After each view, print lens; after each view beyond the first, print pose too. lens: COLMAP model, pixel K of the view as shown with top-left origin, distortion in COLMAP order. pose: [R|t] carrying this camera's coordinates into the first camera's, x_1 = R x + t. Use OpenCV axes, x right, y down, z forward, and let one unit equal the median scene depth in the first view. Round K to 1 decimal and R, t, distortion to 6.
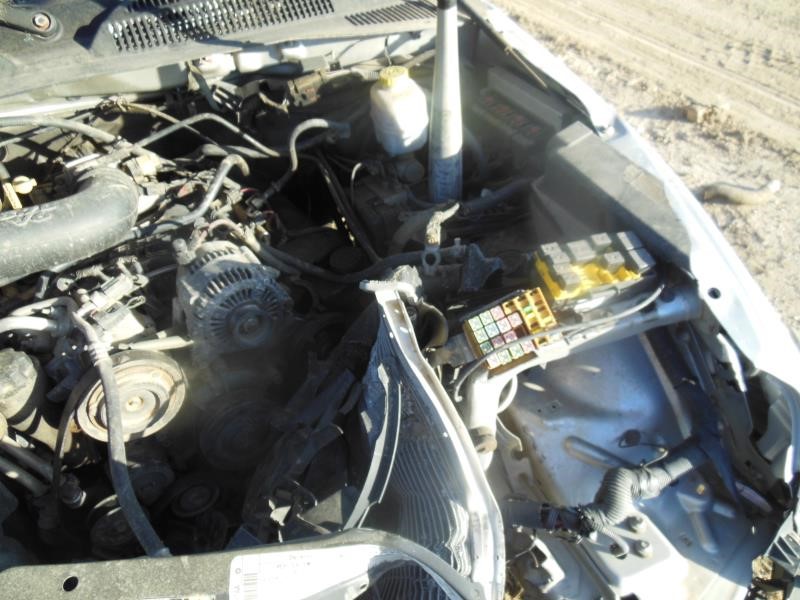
lens RADIAL K [[606.4, 0, 400.0], [0, 606.4, 300.0], [0, 0, 1]] dist [-0.055243, 0.079522]
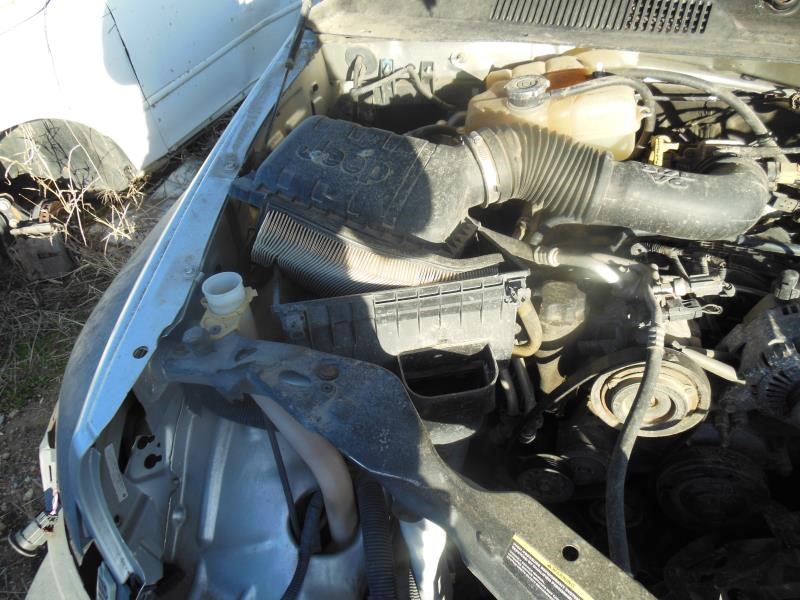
lens RADIAL K [[606.4, 0, 400.0], [0, 606.4, 300.0], [0, 0, 1]] dist [-0.055243, 0.079522]
pose [[0.643569, 0.516073, -0.565232, -0.221933], [-0.506650, 0.840777, 0.190786, 0.052277], [0.573694, 0.163591, 0.802567, 0.013004]]
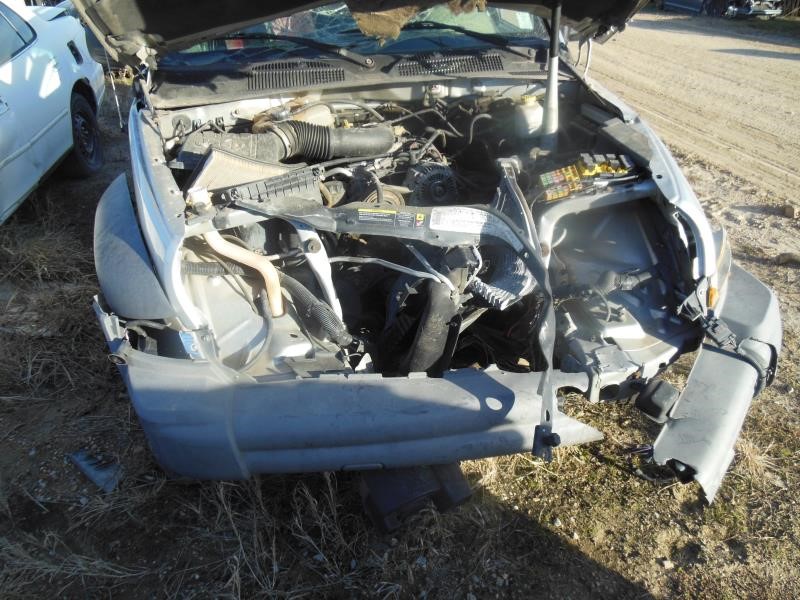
lens RADIAL K [[606.4, 0, 400.0], [0, 606.4, 300.0], [0, 0, 1]] dist [-0.055243, 0.079522]
pose [[0.959916, 0.140994, -0.242243, 0.174119], [-0.188962, 0.963862, -0.187786, 0.787593], [0.207012, 0.226033, 0.951869, -0.898923]]
